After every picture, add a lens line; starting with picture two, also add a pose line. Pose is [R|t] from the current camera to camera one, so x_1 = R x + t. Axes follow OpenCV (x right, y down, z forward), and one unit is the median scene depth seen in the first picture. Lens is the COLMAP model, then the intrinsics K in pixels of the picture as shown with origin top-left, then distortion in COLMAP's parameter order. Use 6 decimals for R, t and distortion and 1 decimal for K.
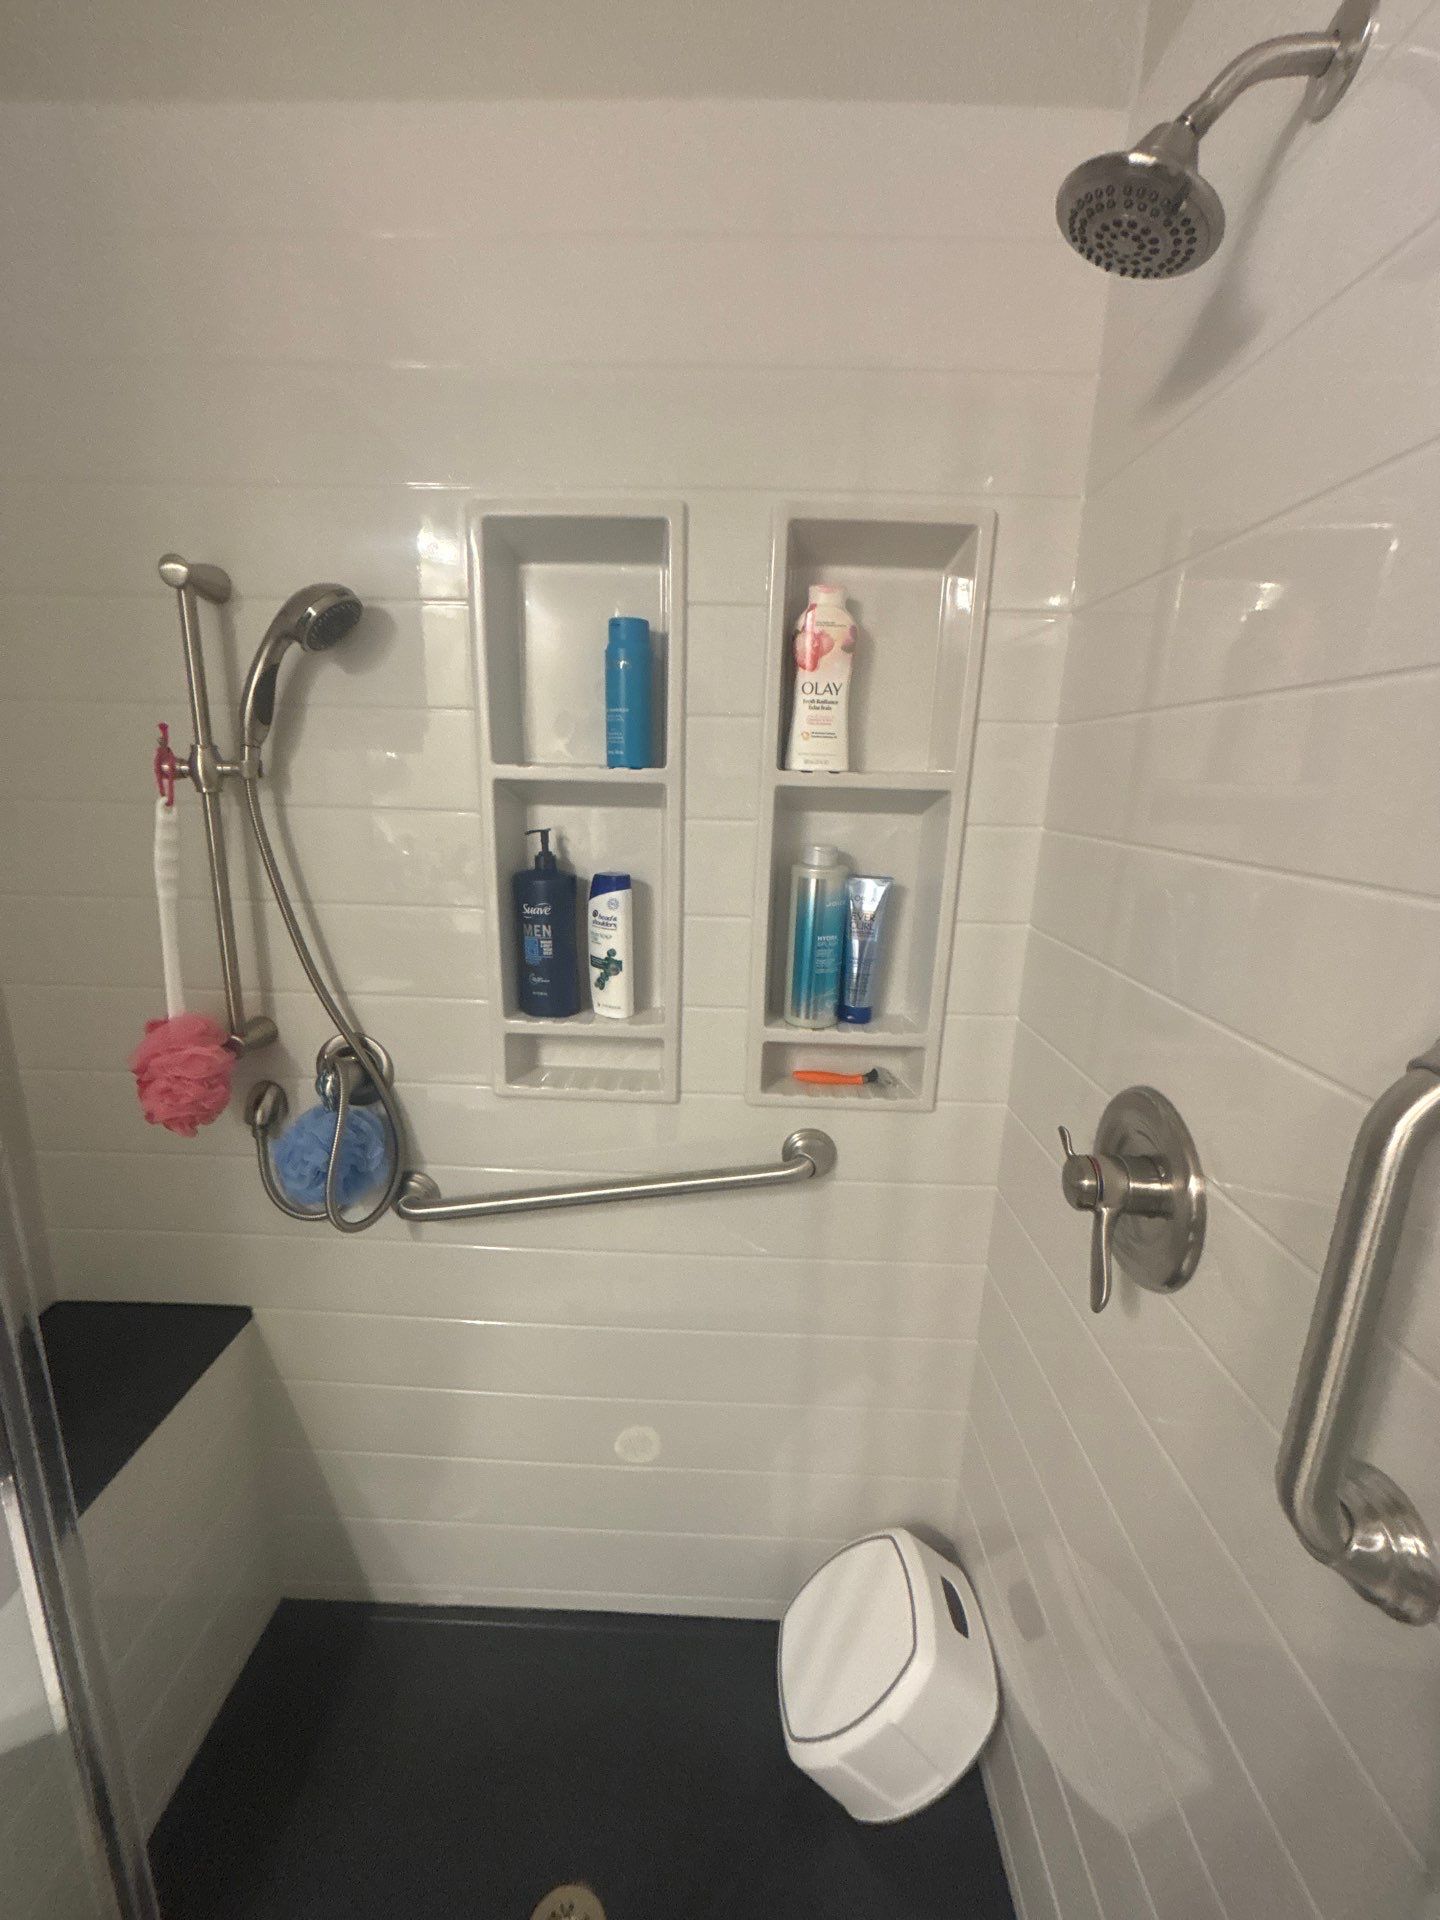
lens RADIAL K [[778.8, 0, 717.6], [0, 778.8, 955.5], [0, 0, 1]] dist [-0.001732, -0.000240]
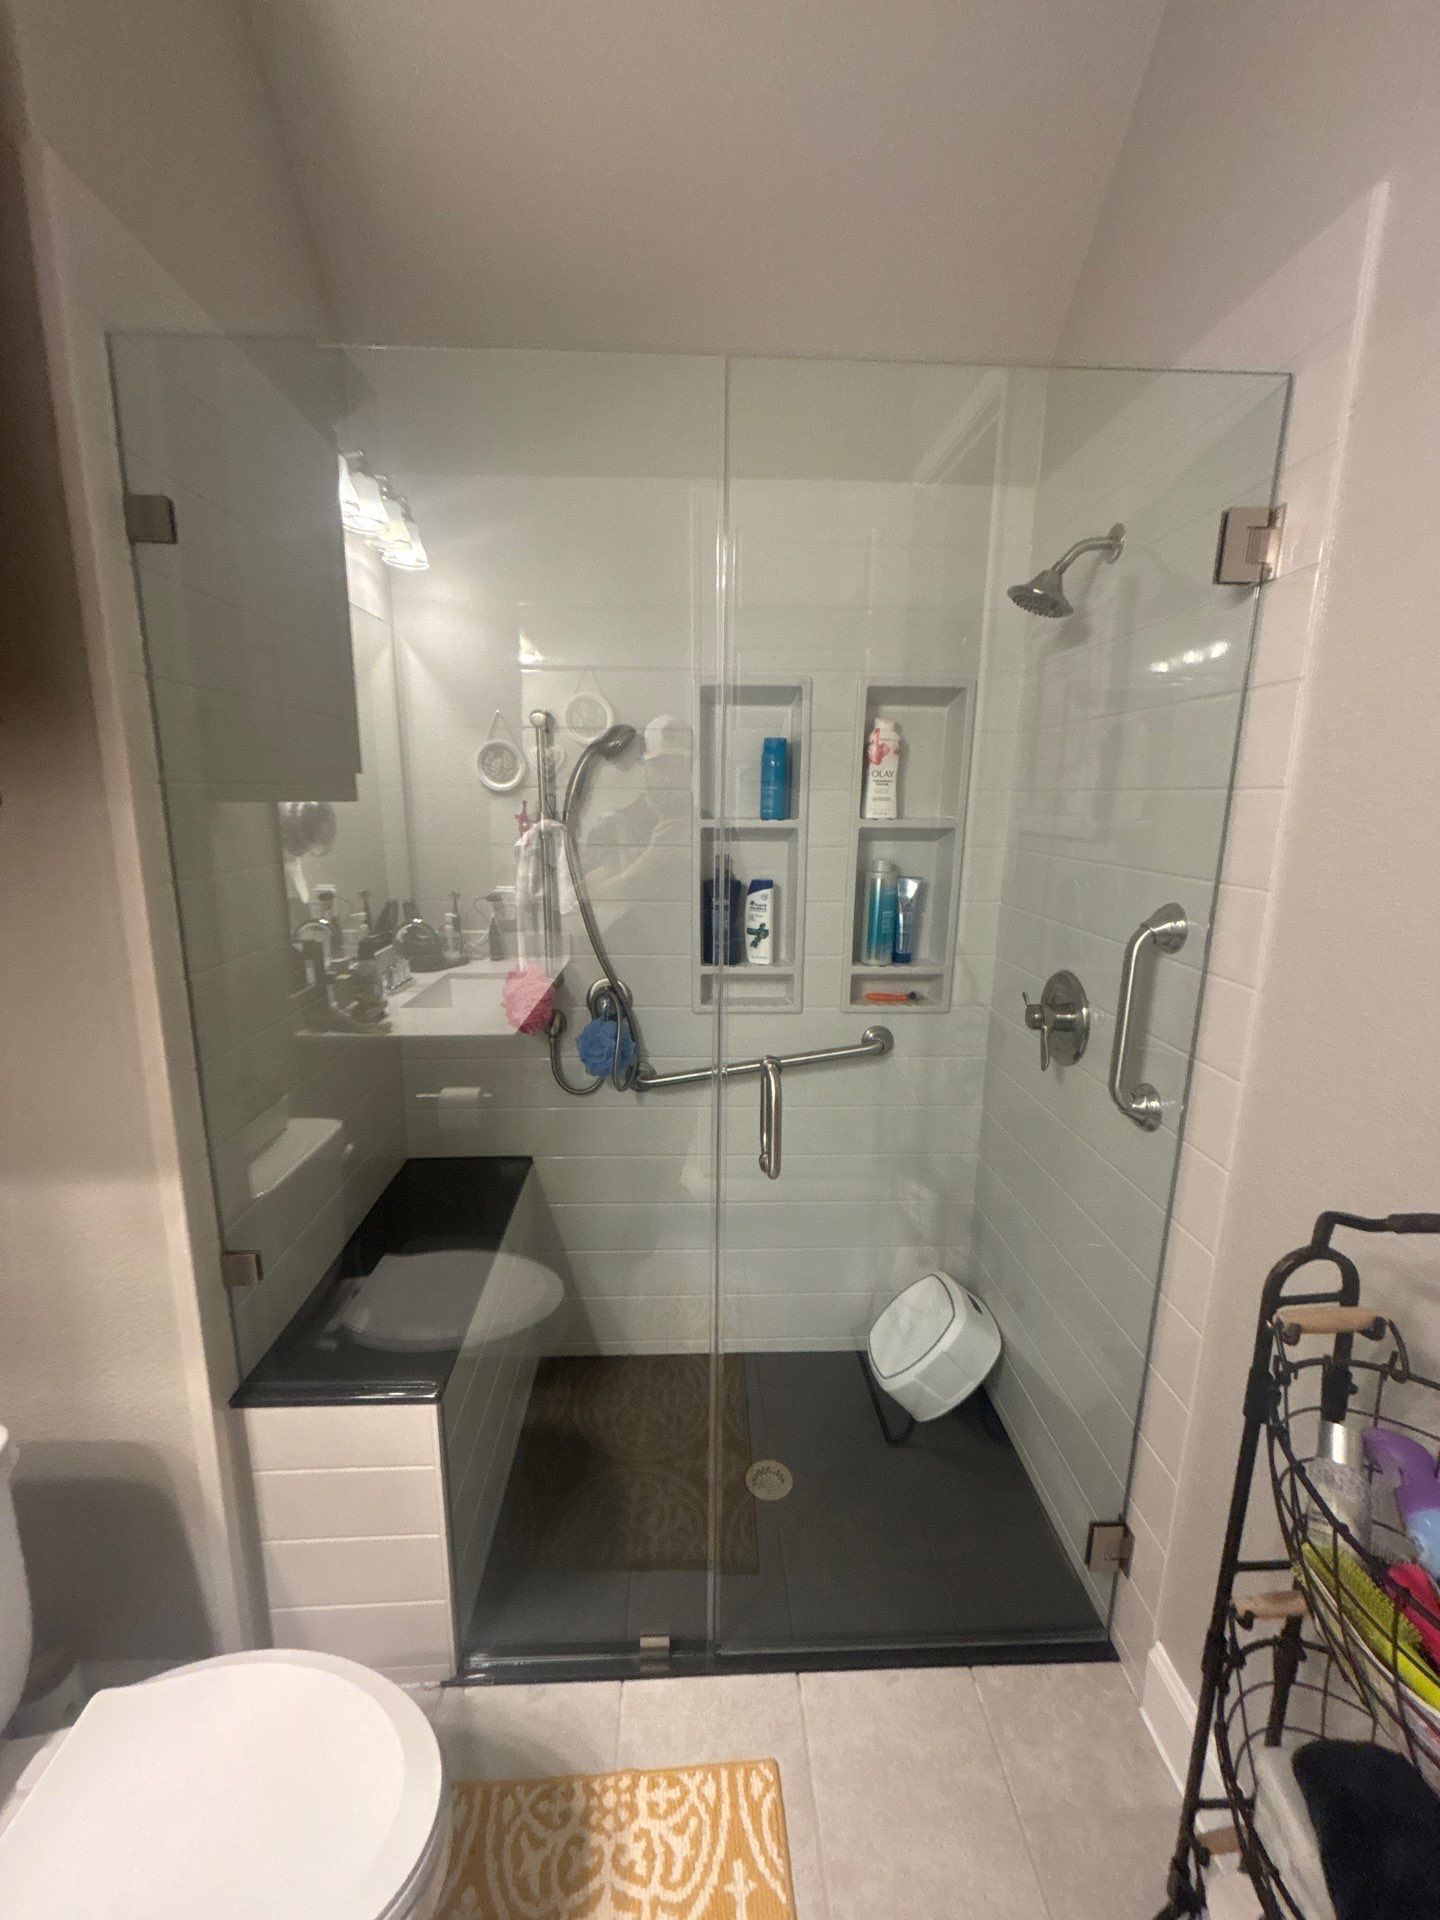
lens RADIAL K [[778.8, 0, 717.6], [0, 778.8, 955.5], [0, 0, 1]] dist [-0.001732, -0.000240]
pose [[0.997811, -0.030891, 0.058466, -0.347422], [0.032404, 0.999159, -0.025109, 0.105719], [-0.057641, 0.026948, 0.997974, -0.727596]]
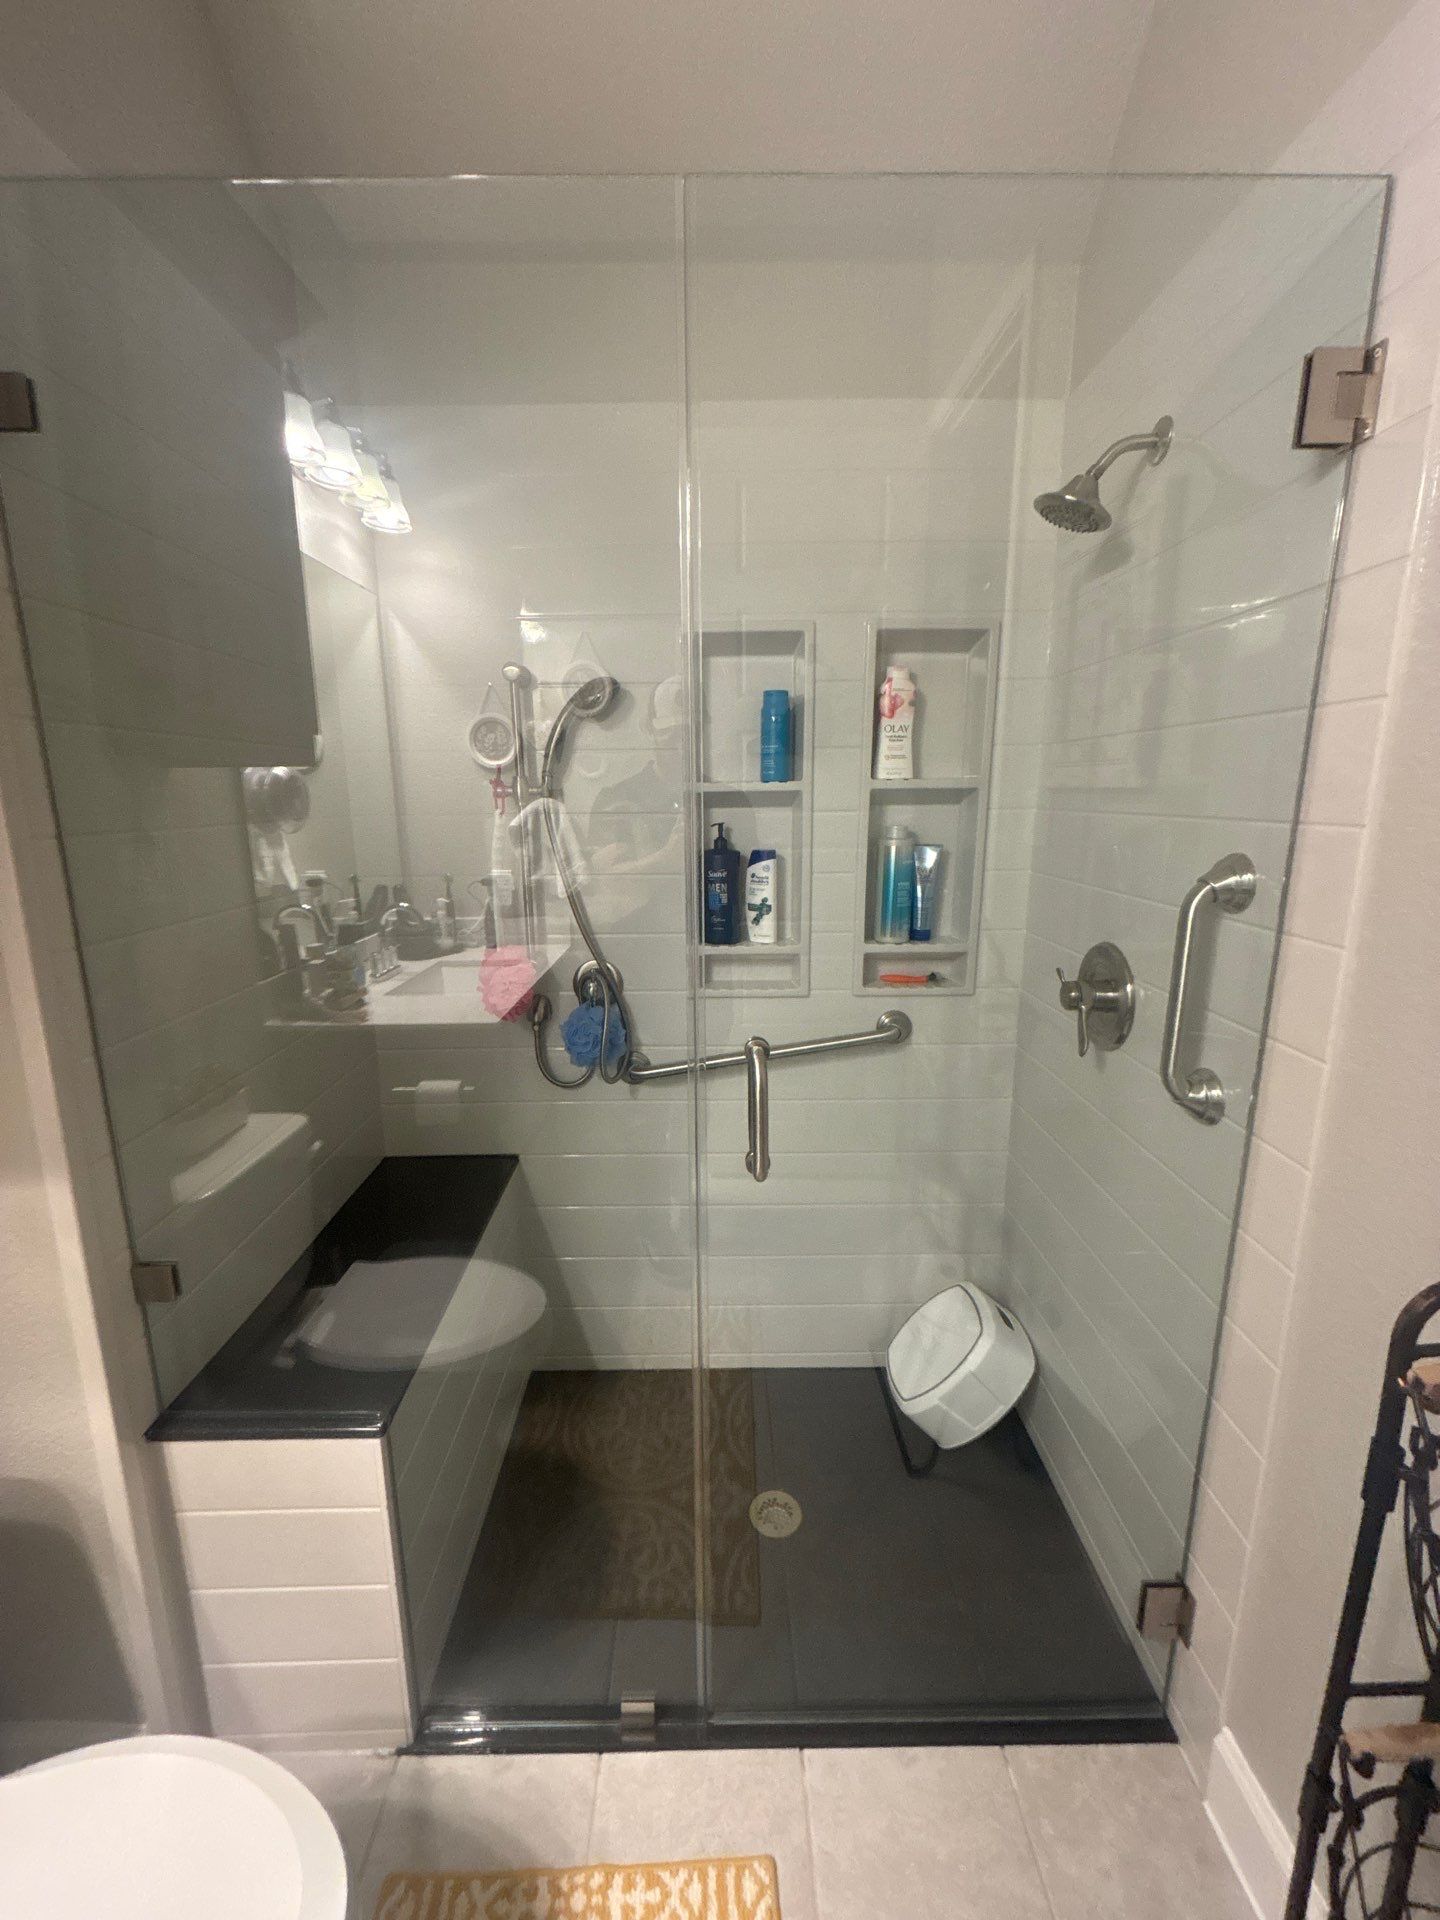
lens RADIAL K [[778.8, 0, 717.6], [0, 778.8, 955.5], [0, 0, 1]] dist [-0.001732, -0.000240]
pose [[0.998926, -0.040338, 0.022805, -0.278413], [0.040887, 0.998872, -0.024143, 0.145015], [-0.021805, 0.025049, 0.999448, -0.568376]]
